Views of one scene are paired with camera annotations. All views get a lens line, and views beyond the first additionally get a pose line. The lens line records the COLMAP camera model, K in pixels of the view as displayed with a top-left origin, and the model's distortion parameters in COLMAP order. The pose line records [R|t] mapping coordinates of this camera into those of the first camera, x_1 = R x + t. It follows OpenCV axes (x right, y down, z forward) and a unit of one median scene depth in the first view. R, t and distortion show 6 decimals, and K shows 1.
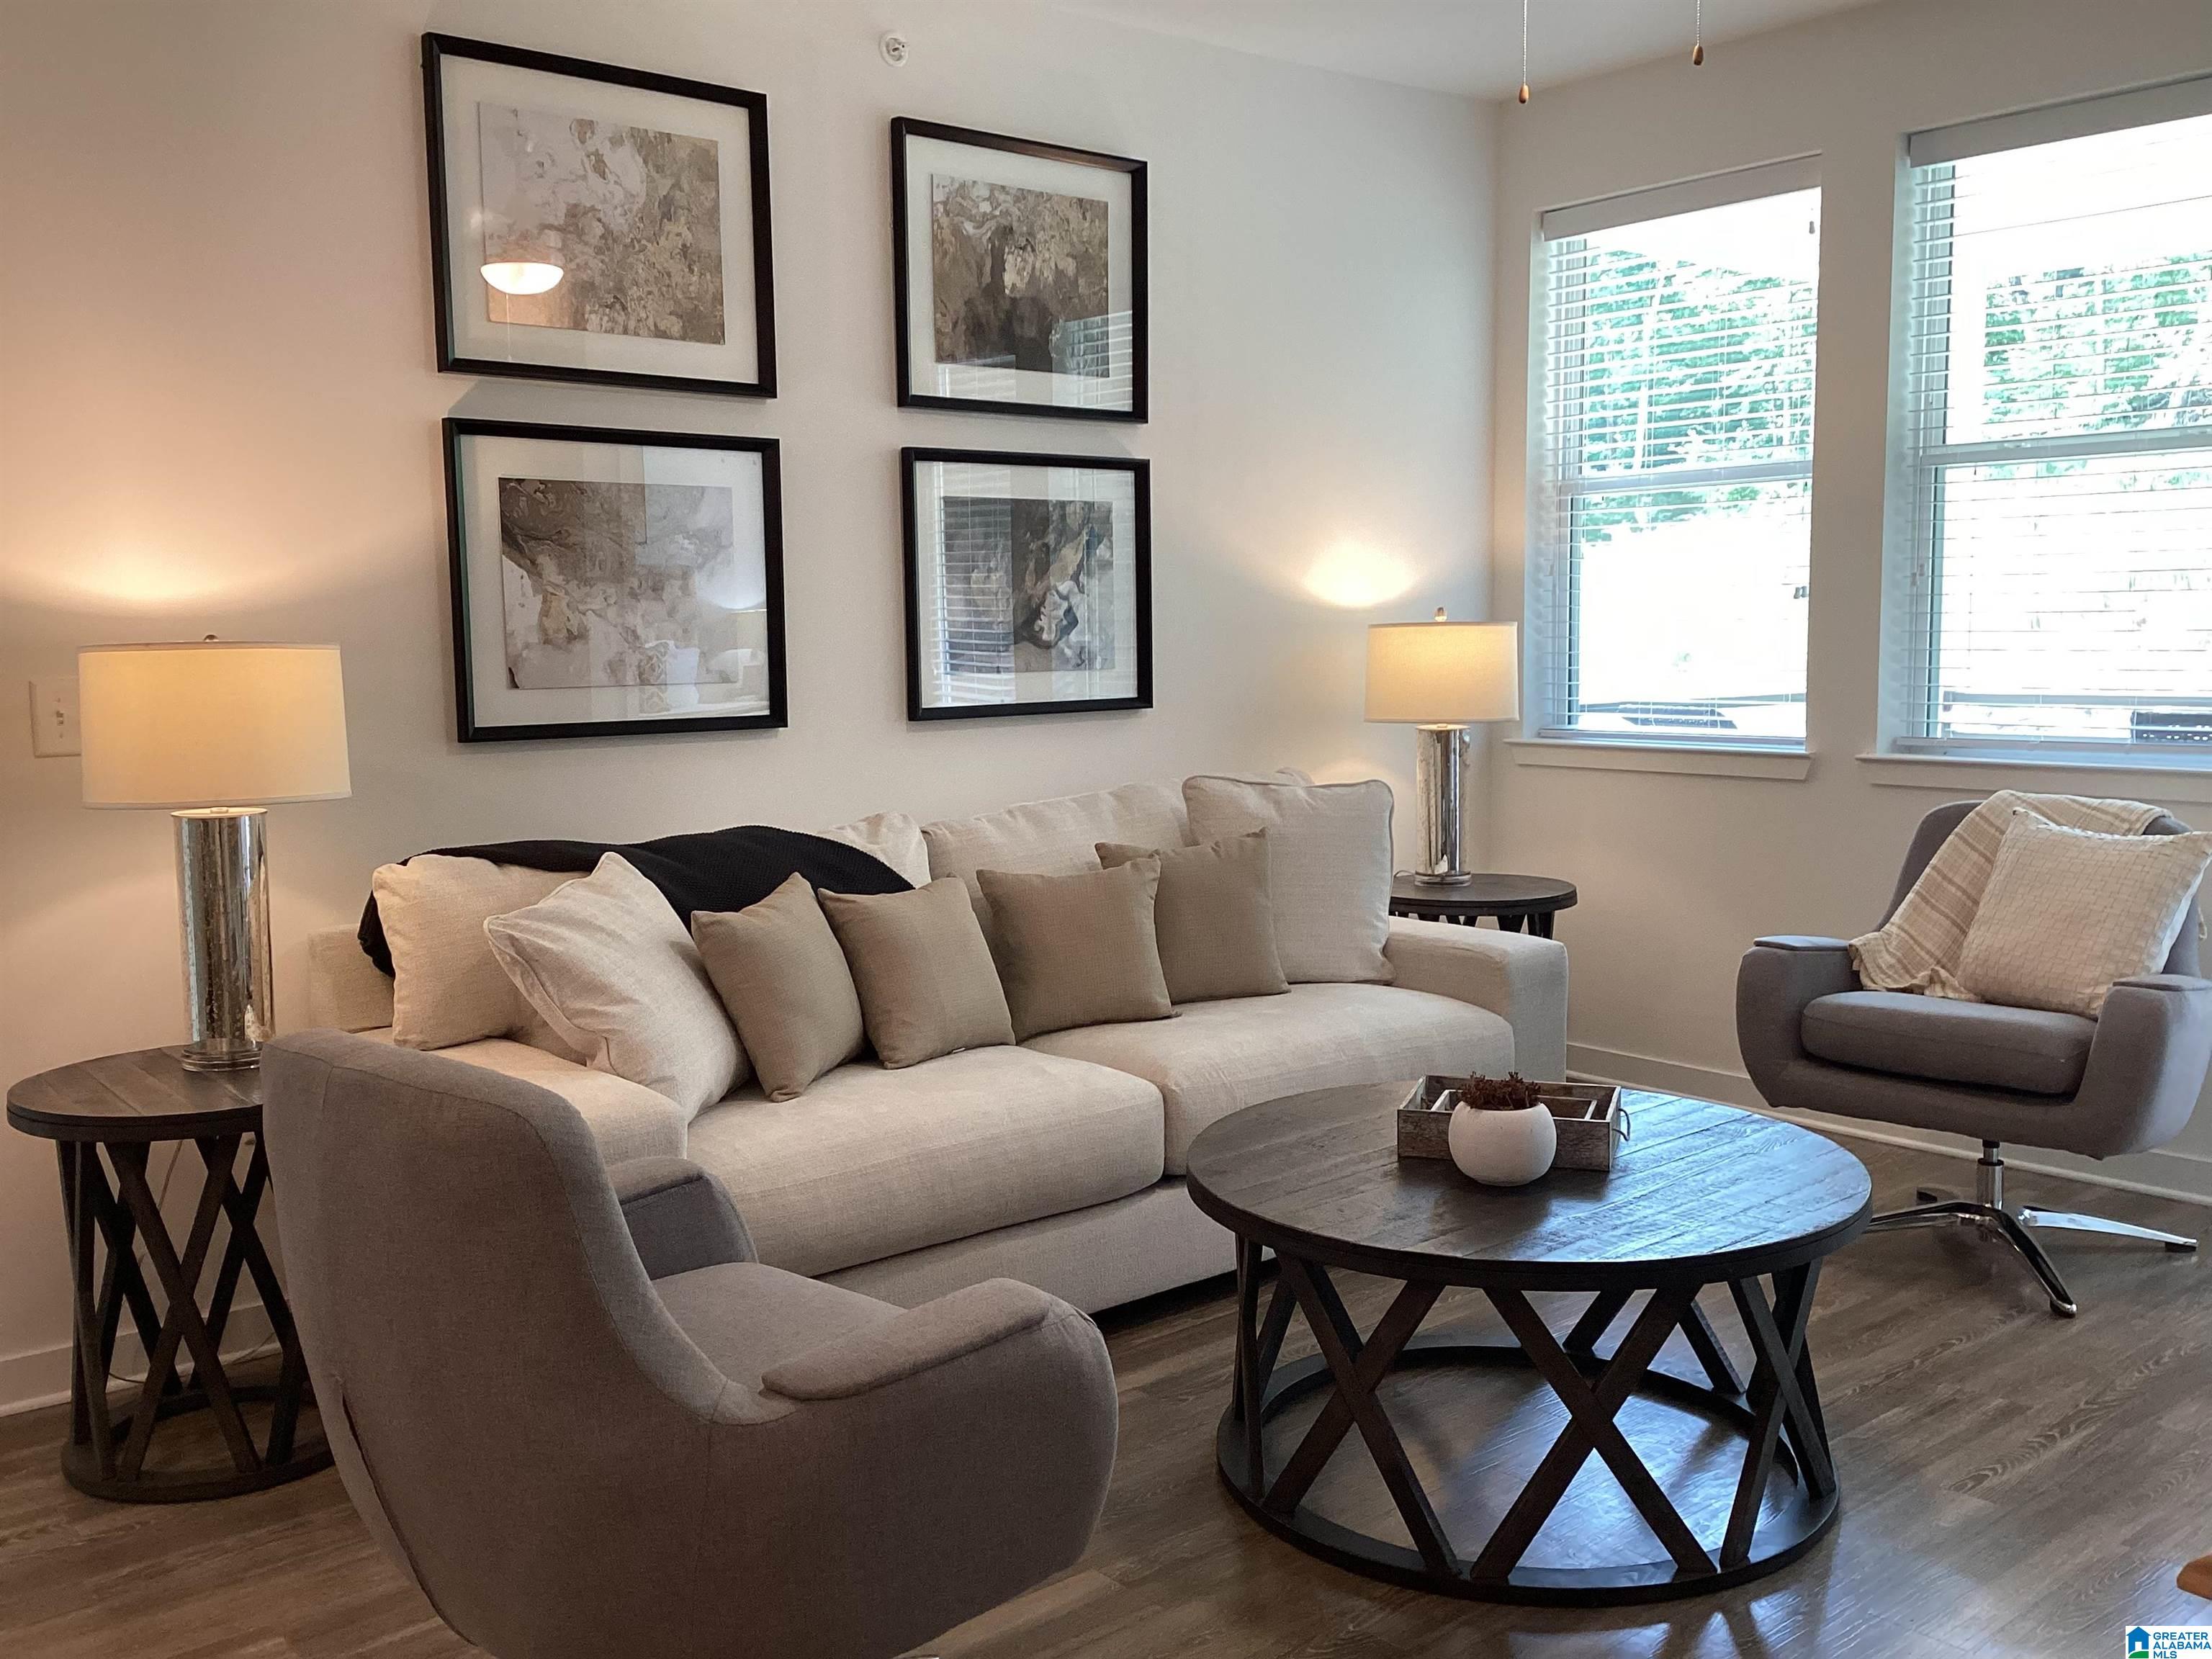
lens RADIAL K [[1981.0, 0, 1095.5], [0, 1981.0, 837.8], [0, 0, 1]] dist [0.098041, -0.156694]
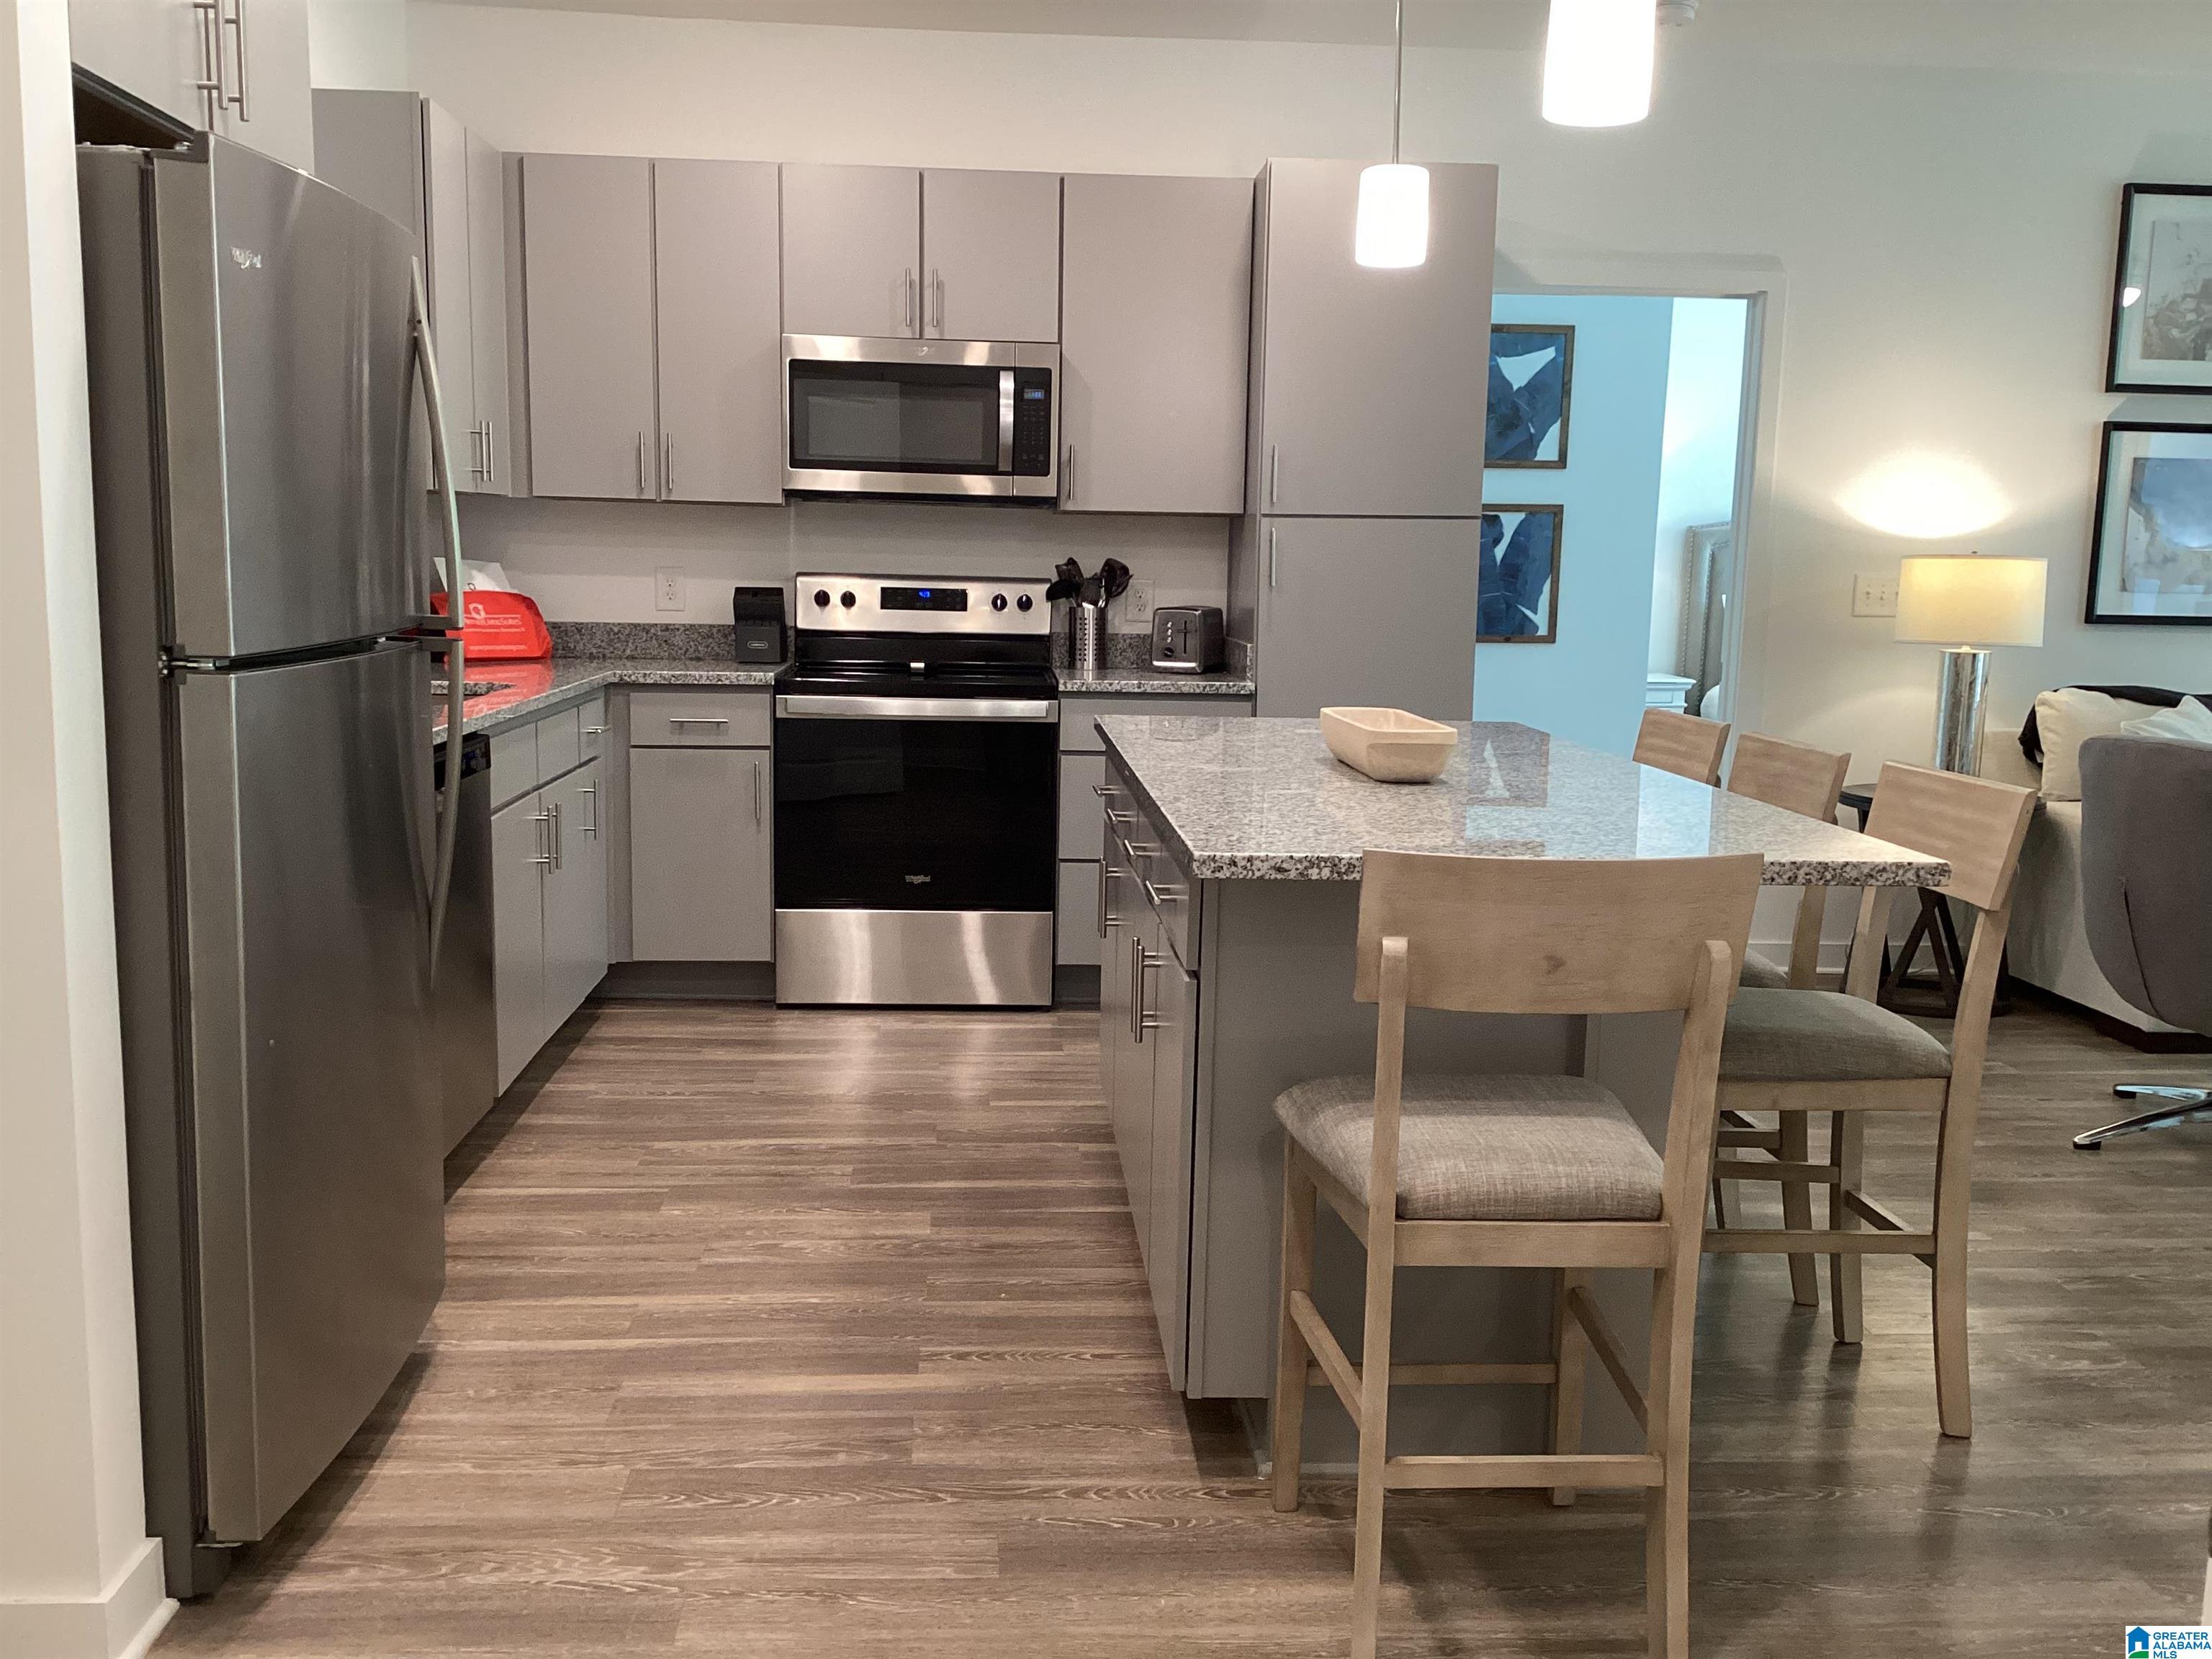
lens RADIAL K [[1981.0, 0, 1126.6], [0, 1981.0, 824.1], [0, 0, 1]] dist [0.098041, -0.156694]
pose [[0.809739, 0.112500, -0.575905, 0.004874], [-0.095547, 0.993630, 0.059757, 0.083933], [0.578959, 0.006638, 0.815330, -0.711949]]
